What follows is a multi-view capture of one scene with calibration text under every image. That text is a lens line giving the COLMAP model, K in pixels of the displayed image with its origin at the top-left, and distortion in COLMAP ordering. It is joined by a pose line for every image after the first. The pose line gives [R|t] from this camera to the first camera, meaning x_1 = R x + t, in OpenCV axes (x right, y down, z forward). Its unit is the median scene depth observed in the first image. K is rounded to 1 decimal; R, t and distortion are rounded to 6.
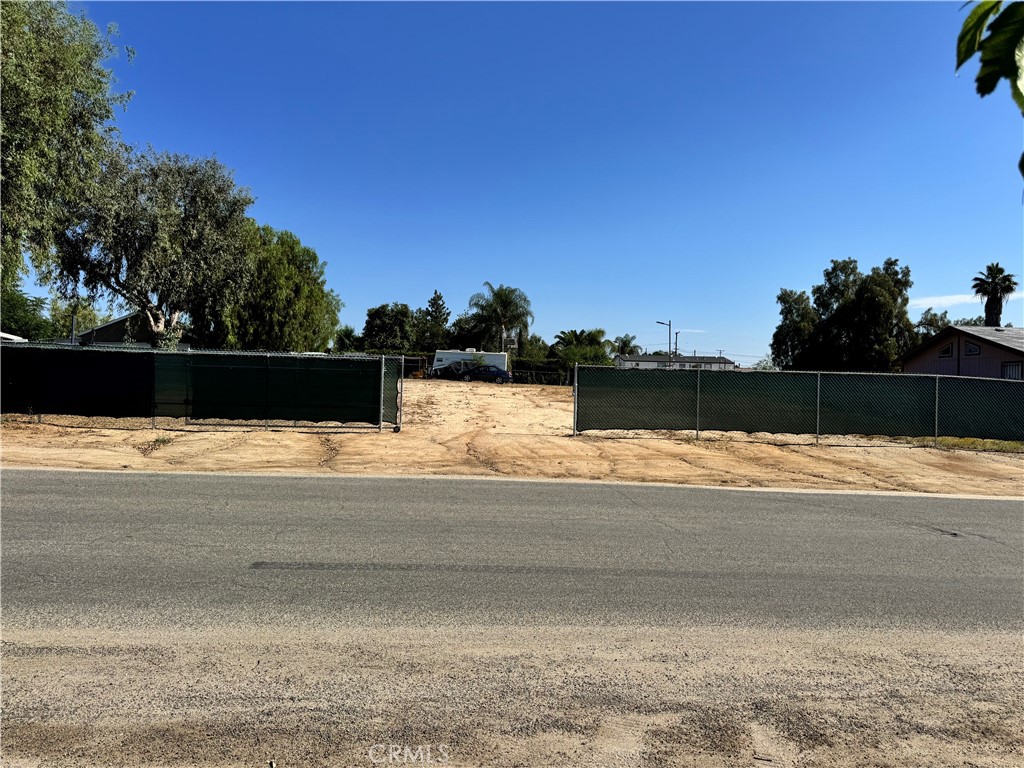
lens RADIAL K [[715.8, 0, 516.9], [0, 715.8, 388.4], [0, 0, 1]] dist [0.044067, -0.055700]
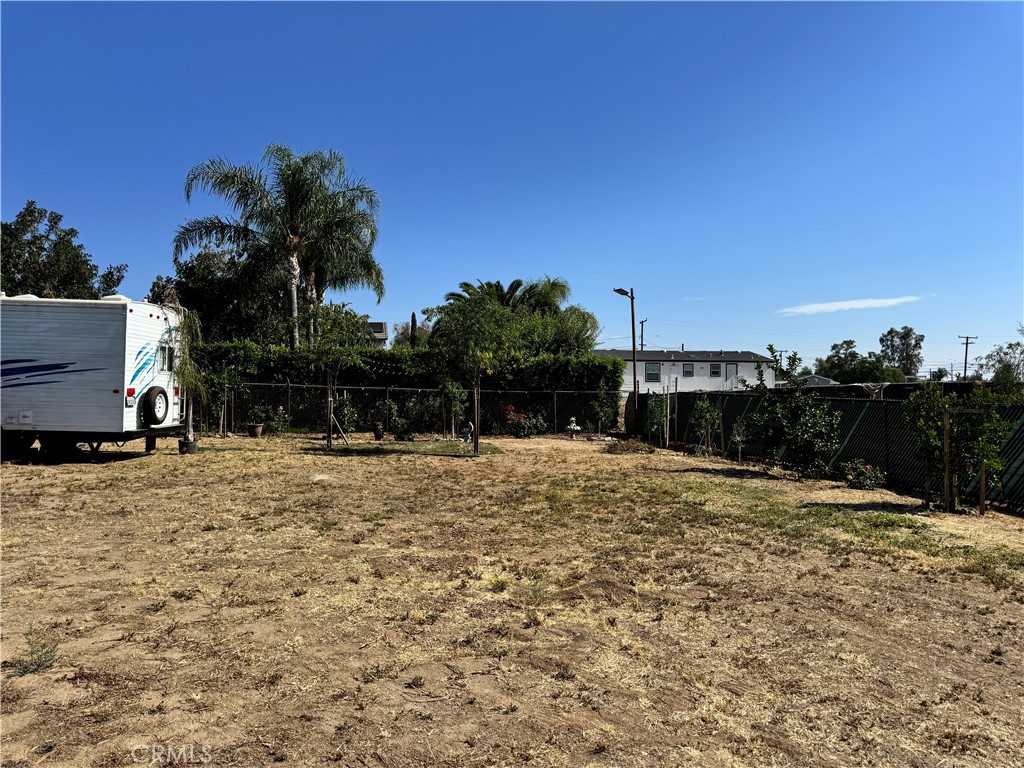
lens RADIAL K [[715.8, 0, 512.5], [0, 715.8, 392.4], [0, 0, 1]] dist [0.044067, -0.055700]
pose [[0.994429, -0.018524, 0.103764, 0.053941], [0.018985, 0.999814, -0.003451, -0.019419], [-0.103681, 0.005401, 0.994596, 0.690957]]
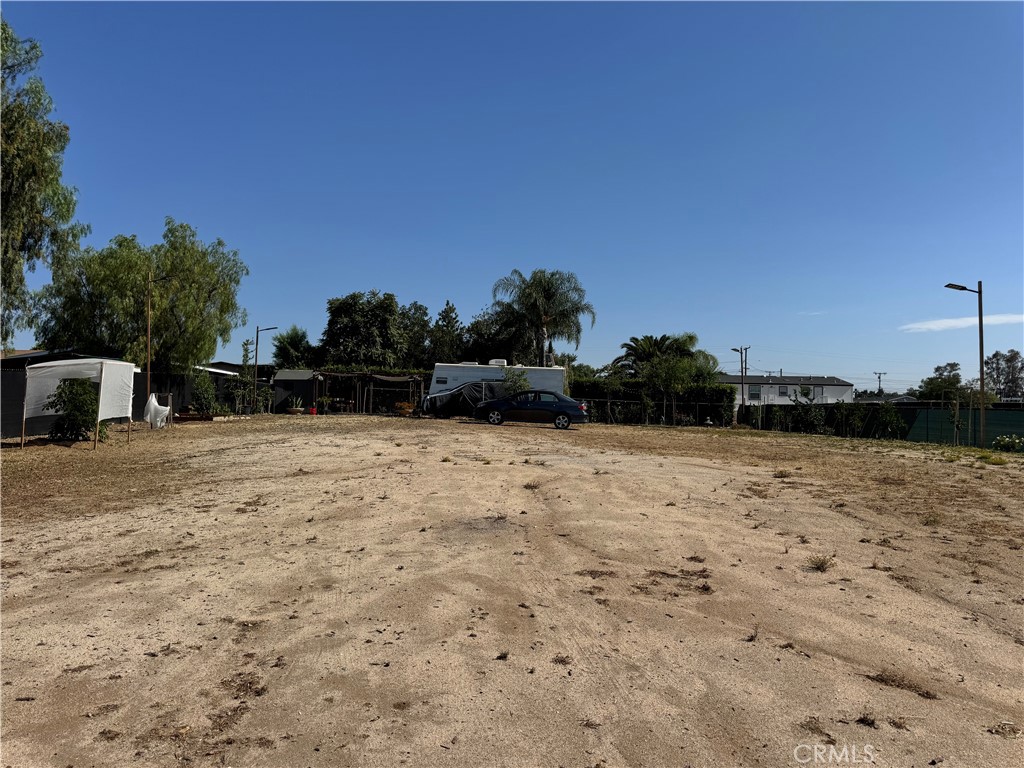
lens RADIAL K [[715.8, 0, 501.1], [0, 715.8, 388.3], [0, 0, 1]] dist [0.044067, -0.055700]
pose [[0.999022, -0.006648, -0.043714, -0.033623], [0.005130, 0.999383, -0.034748, -0.012999], [0.043918, 0.034490, 0.998440, 0.396107]]
